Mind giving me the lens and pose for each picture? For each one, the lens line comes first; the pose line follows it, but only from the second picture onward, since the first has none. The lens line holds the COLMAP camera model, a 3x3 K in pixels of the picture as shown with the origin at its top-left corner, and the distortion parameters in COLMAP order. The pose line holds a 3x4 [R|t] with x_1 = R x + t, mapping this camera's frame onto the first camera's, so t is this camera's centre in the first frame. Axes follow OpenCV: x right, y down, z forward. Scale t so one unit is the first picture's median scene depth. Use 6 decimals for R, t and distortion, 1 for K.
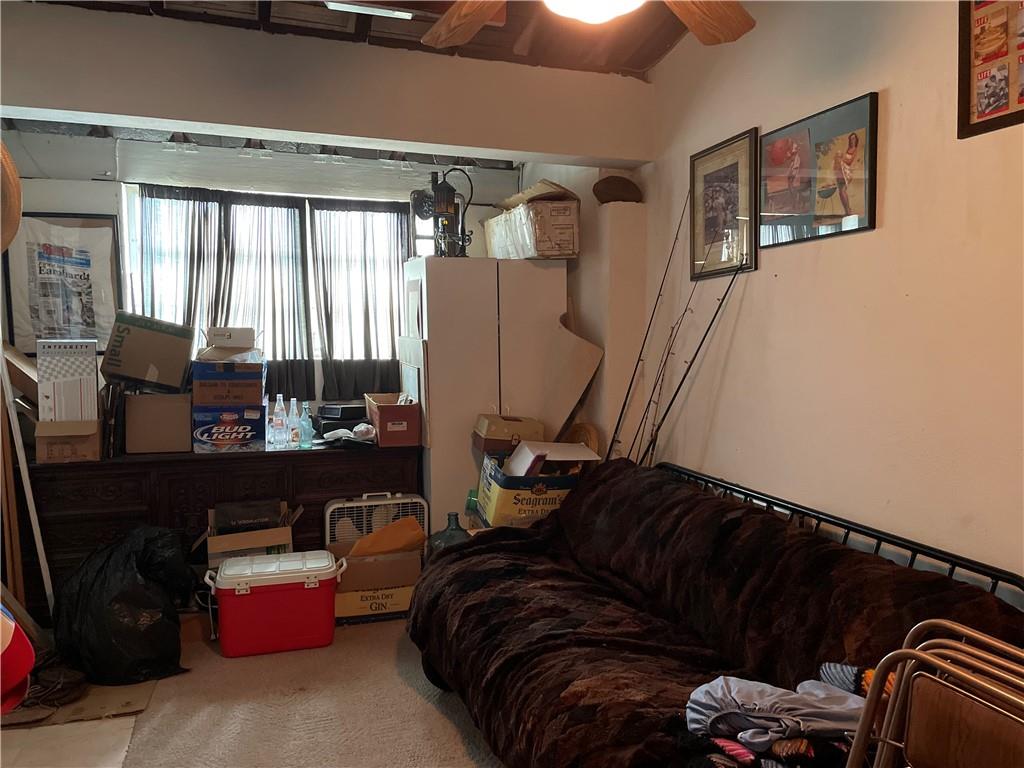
lens RADIAL K [[772.4, 0, 514.4], [0, 772.4, 386.8], [0, 0, 1]] dist [0.085549, -0.107501]
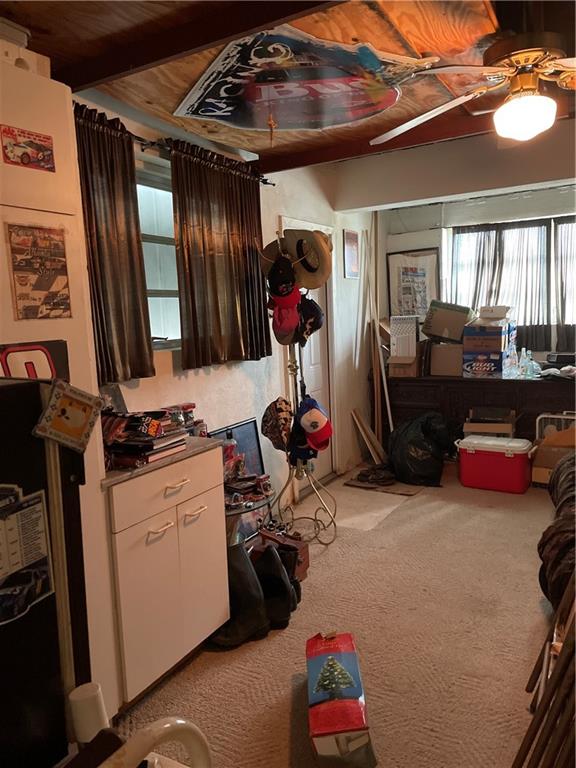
lens RADIAL K [[579.3, 0, 287.4], [0, 579.3, 384.1], [0, 0, 1]] dist [0.085549, -0.107501]
pose [[0.649662, 0.060302, -0.757828, 0.336542], [-0.022032, 0.997924, 0.060519, 0.027828], [0.759904, -0.022621, 0.649641, -0.173165]]
